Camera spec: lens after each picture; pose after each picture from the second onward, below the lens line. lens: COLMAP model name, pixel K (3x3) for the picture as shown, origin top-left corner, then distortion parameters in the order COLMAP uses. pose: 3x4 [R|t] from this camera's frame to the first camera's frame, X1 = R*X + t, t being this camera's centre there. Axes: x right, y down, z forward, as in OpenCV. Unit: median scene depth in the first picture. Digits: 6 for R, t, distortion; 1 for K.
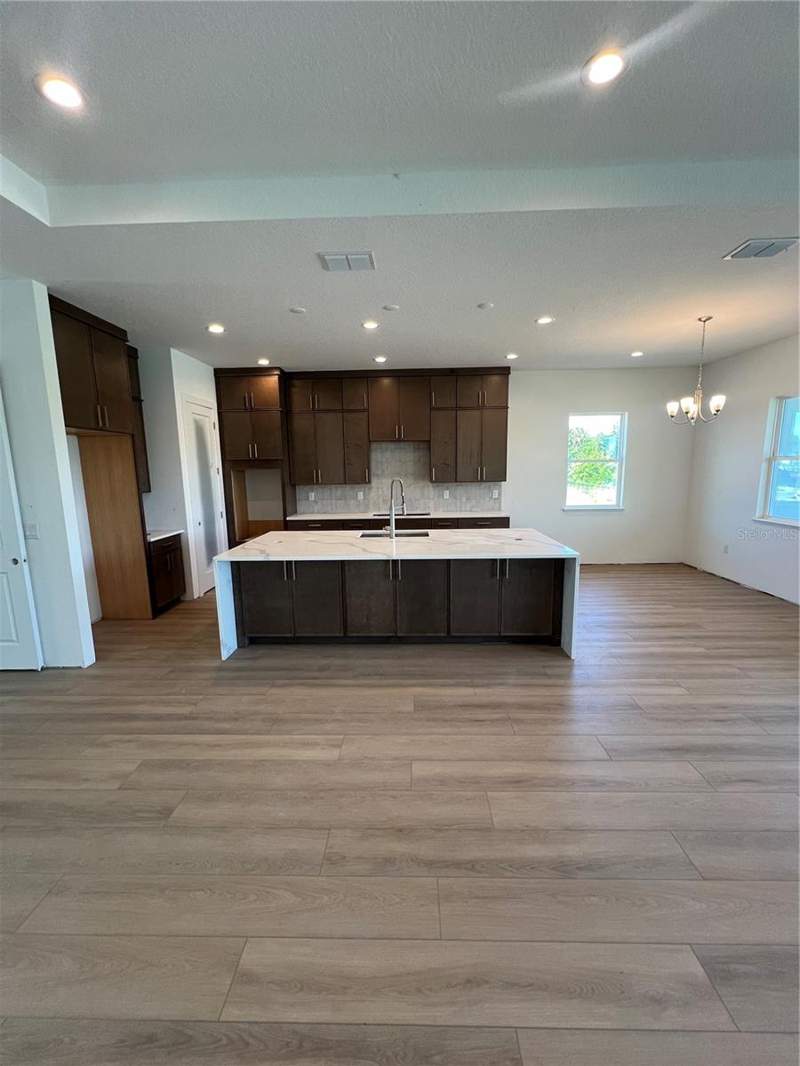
lens RADIAL K [[428.1, 0, 400.0], [0, 428.1, 533.0], [0, 0, 1]] dist [-0.000179, 0.000156]
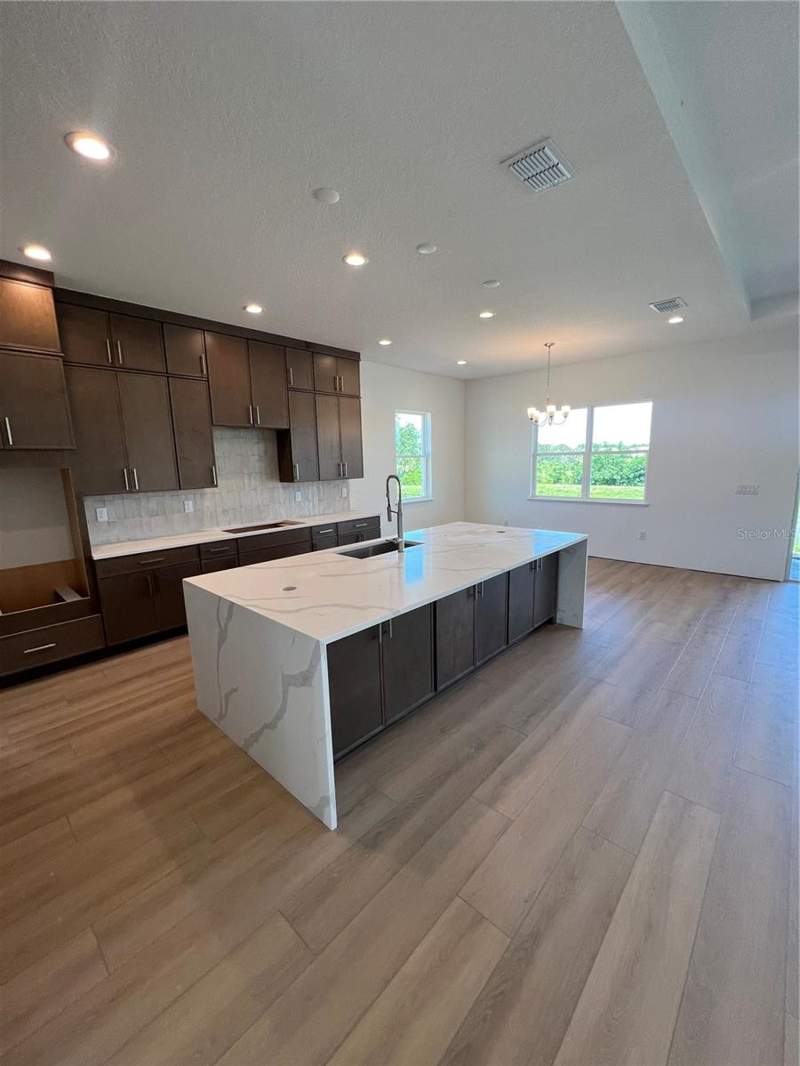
lens RADIAL K [[428.1, 0, 400.0], [0, 428.1, 533.0], [0, 0, 1]] dist [-0.000179, 0.000156]
pose [[0.659089, -0.126687, 0.741318, -0.411289], [0.126565, 0.990336, 0.056716, -0.045833], [-0.741338, 0.056444, 0.668754, 0.336221]]
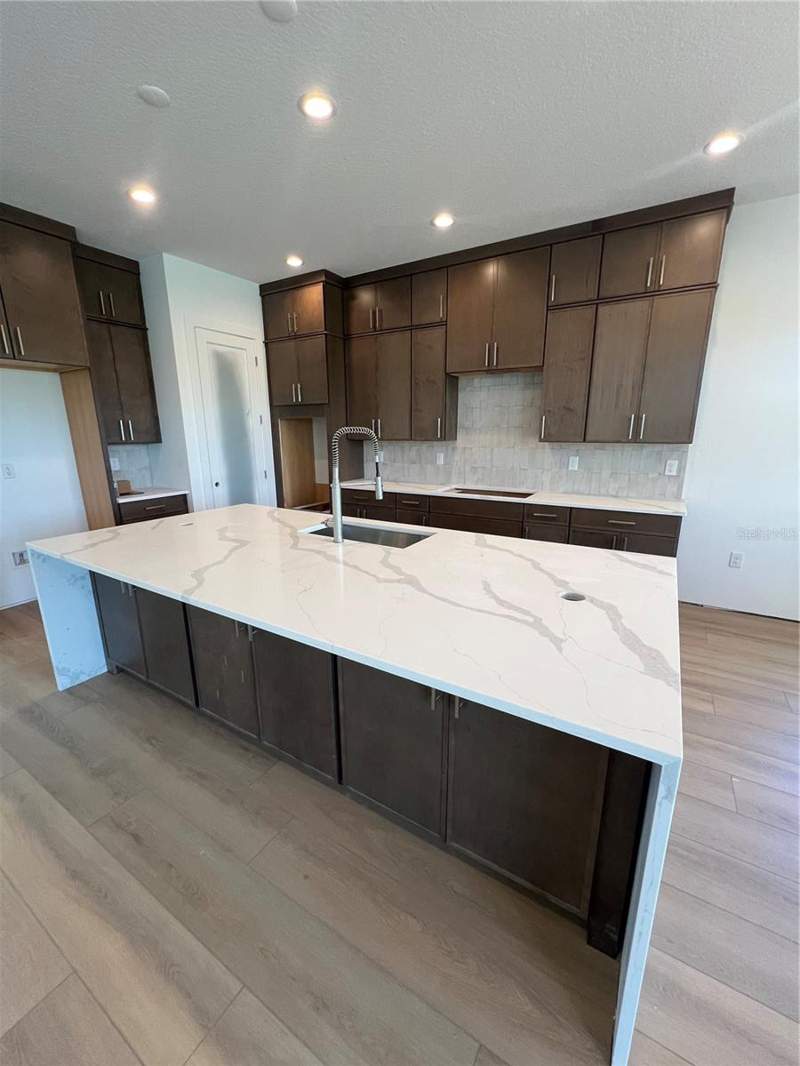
lens RADIAL K [[428.1, 0, 400.0], [0, 428.1, 533.0], [0, 0, 1]] dist [-0.000179, 0.000156]
pose [[0.867779, 0.131354, -0.479276, 0.211119], [-0.086106, 0.989591, 0.115309, -0.046959], [0.489434, -0.058794, 0.870056, 0.401845]]
